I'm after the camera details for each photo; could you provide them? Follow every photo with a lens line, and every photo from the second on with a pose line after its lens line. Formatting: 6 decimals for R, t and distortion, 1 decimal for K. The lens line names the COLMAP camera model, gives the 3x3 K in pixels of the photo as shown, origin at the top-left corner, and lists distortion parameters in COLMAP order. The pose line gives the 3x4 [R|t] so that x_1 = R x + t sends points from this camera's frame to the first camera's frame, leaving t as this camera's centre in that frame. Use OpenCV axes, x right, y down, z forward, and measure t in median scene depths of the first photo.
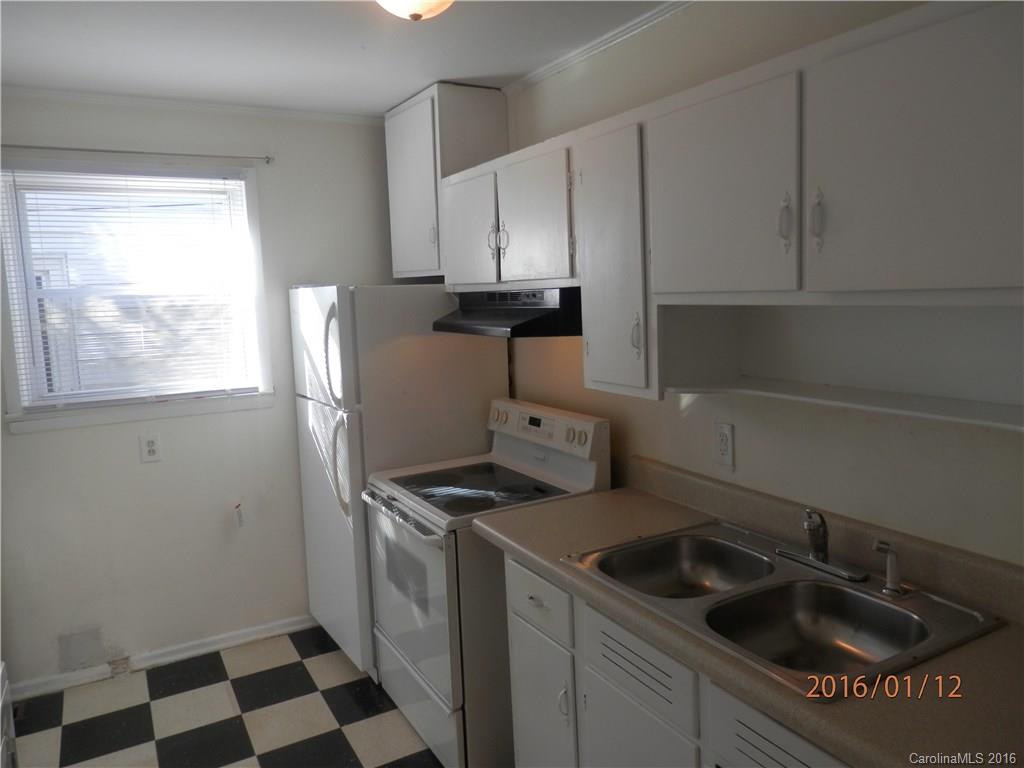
lens RADIAL K [[756.8, 0, 511.0], [0, 756.8, 383.5], [0, 0, 1]] dist [0.003830, 0.009018]
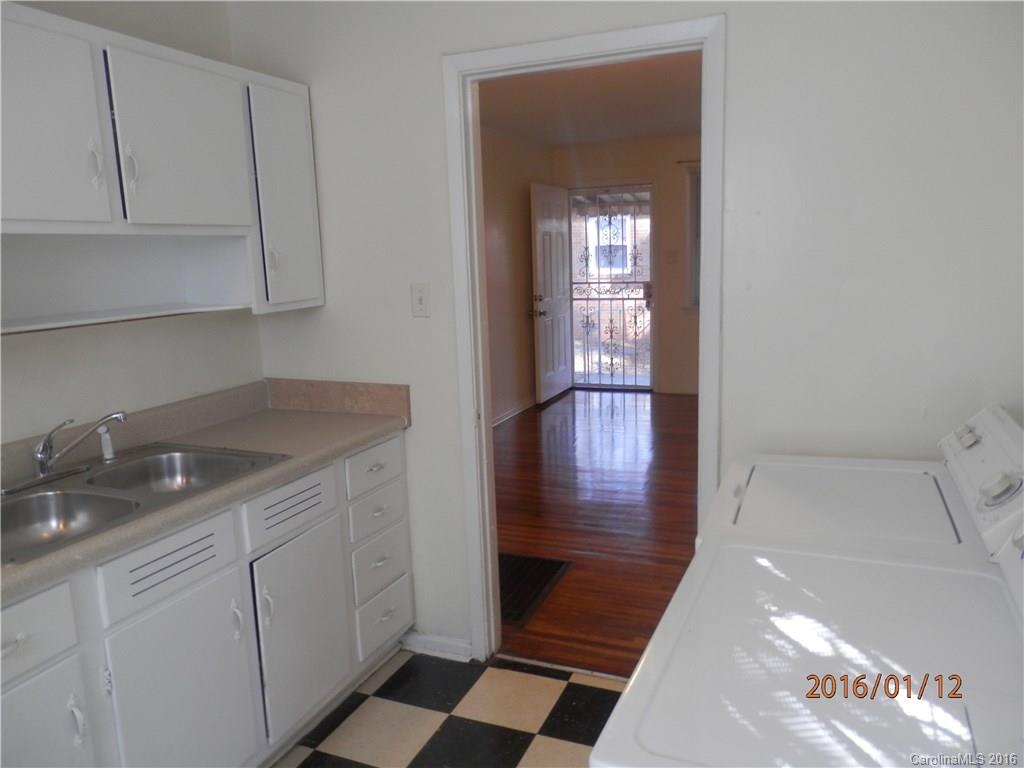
lens RADIAL K [[756.8, 0, 512.2], [0, 756.8, 385.4], [0, 0, 1]] dist [0.003830, 0.009018]
pose [[-0.620788, -0.079858, 0.779901, -0.603064], [0.154233, 0.962917, 0.221365, -0.023391], [-0.768658, 0.257707, -0.585451, 0.758527]]
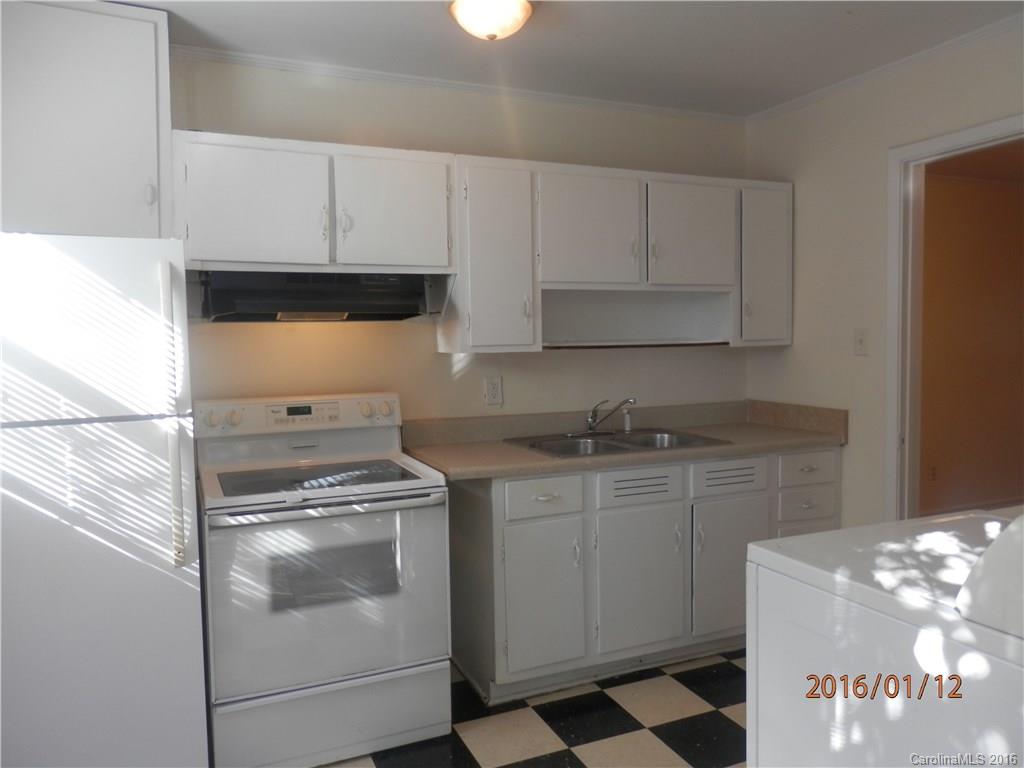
lens RADIAL K [[756.8, 0, 514.5], [0, 756.8, 381.7], [0, 0, 1]] dist [0.003830, 0.009018]
pose [[0.078688, -0.022879, 0.996637, -1.018463], [0.135988, 0.990638, 0.012005, 0.043468], [-0.987581, 0.134586, 0.081063, 0.707239]]
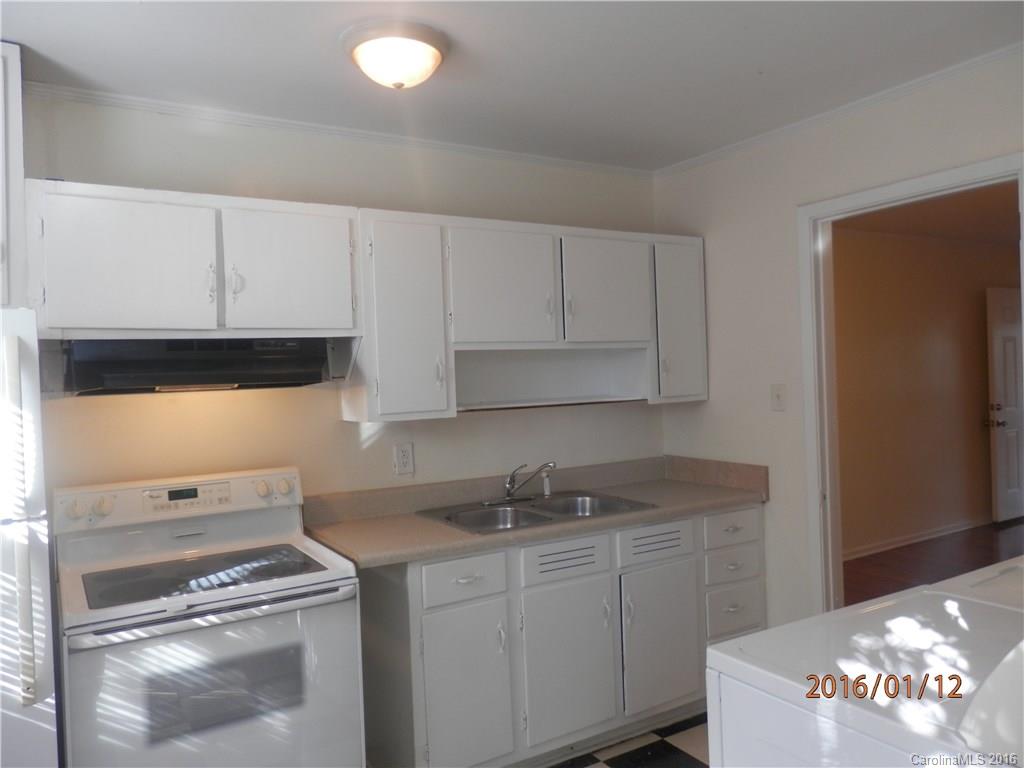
lens RADIAL K [[756.8, 0, 514.9], [0, 756.8, 384.9], [0, 0, 1]] dist [0.003830, 0.009018]
pose [[-0.053366, 0.028165, 0.998178, -0.941108], [0.161784, 0.986640, -0.019190, 0.005849], [-0.985382, 0.160465, -0.057210, 0.726360]]
